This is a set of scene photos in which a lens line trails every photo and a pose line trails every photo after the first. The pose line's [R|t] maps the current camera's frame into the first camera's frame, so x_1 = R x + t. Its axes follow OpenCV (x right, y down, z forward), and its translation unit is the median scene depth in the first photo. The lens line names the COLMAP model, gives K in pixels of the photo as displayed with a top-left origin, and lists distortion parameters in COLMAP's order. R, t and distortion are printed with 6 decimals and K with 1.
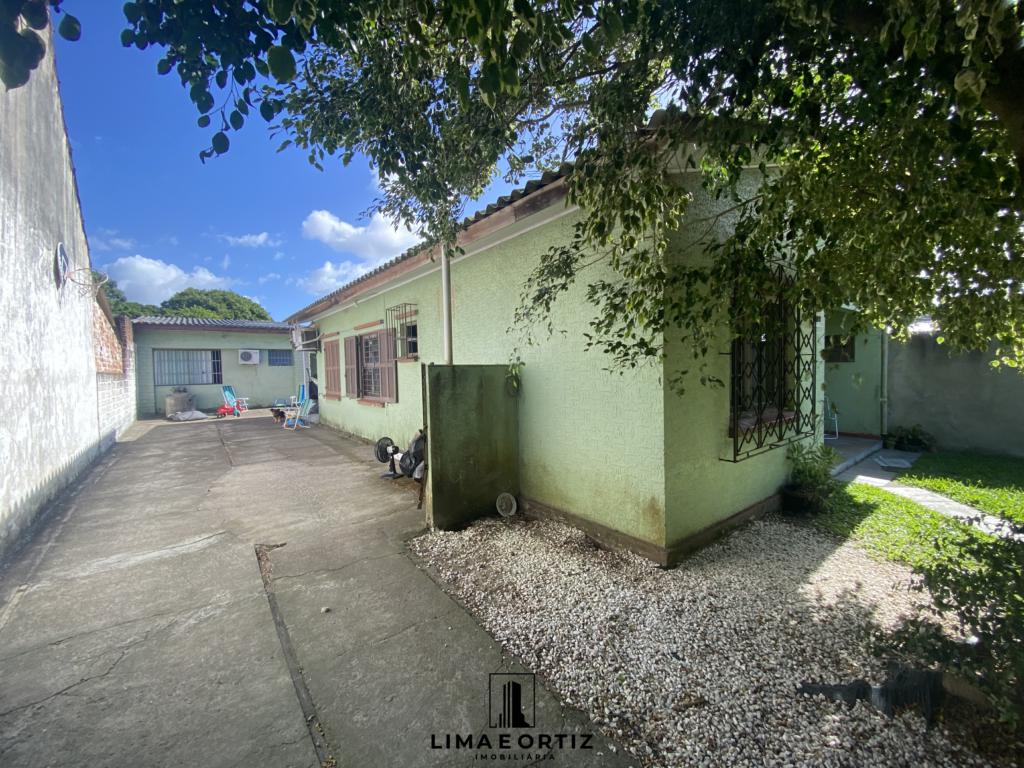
lens RADIAL K [[414.8, 0, 512.0], [0, 414.8, 384.0], [0, 0, 1]] dist [0.020703, -0.023978]
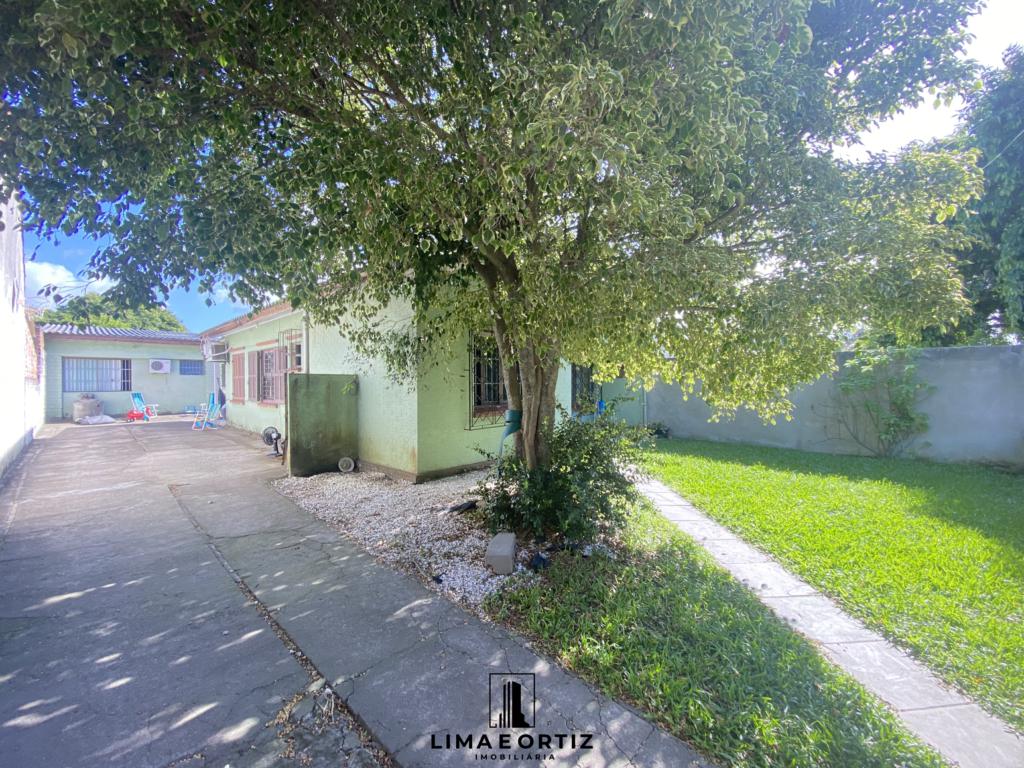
lens RADIAL K [[414.8, 0, 512.0], [0, 414.8, 384.0], [0, 0, 1]] dist [0.020703, -0.023978]
pose [[0.989045, 0.014237, 0.146925, 0.164809], [-0.008655, 0.999219, -0.038559, 0.020516], [-0.147360, 0.036864, 0.988396, -0.286483]]
